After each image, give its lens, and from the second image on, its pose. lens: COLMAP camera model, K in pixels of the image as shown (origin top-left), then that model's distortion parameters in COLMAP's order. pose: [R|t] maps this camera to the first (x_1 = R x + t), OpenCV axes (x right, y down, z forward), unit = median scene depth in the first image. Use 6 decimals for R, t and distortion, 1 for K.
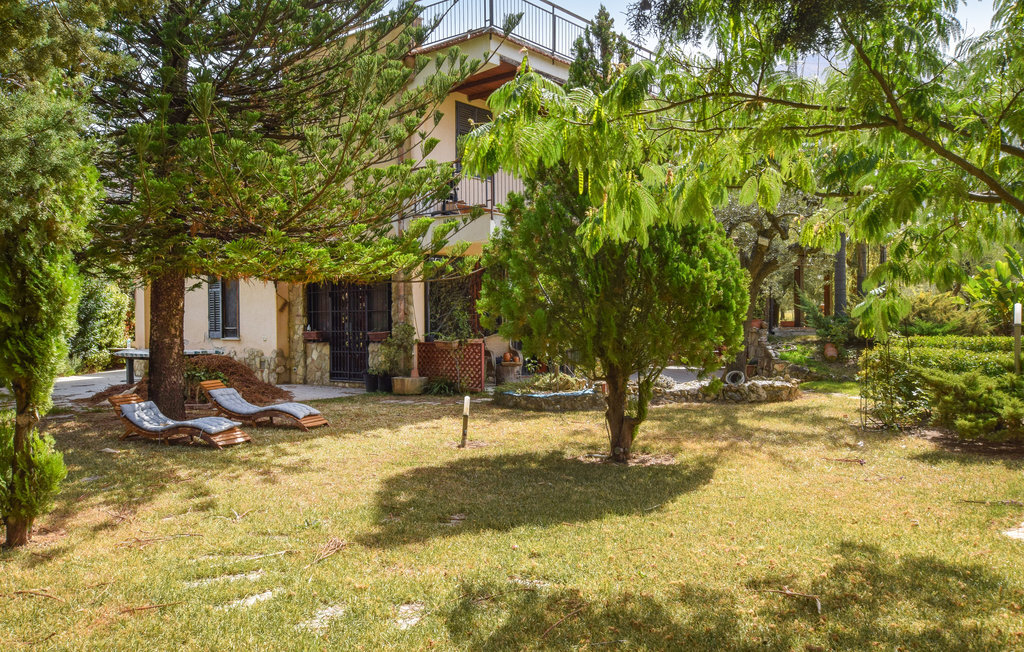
lens RADIAL K [[821.3, 0, 510.9], [0, 821.3, 339.9], [0, 0, 1]] dist [0.002295, 0.000390]
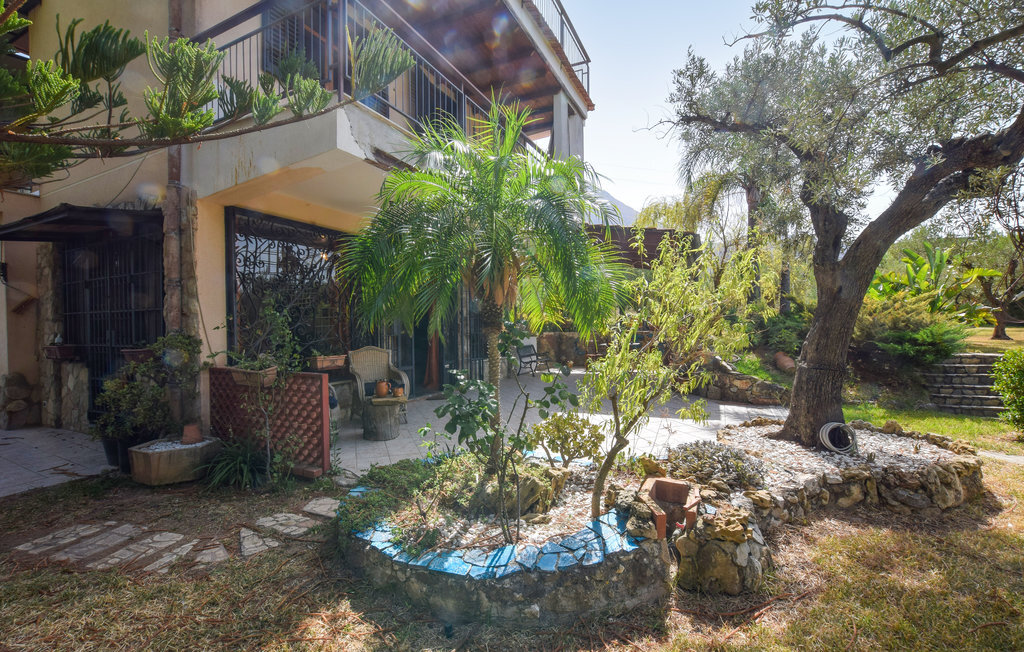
lens RADIAL K [[486.6, 0, 512.2], [0, 486.6, 341.4], [0, 0, 1]] dist [-0.018667, -0.000200]
pose [[0.971766, -0.011797, 0.235652, 0.003843], [0.009388, 0.999892, 0.011343, -0.014323], [-0.235760, -0.008810, 0.971771, 0.574545]]
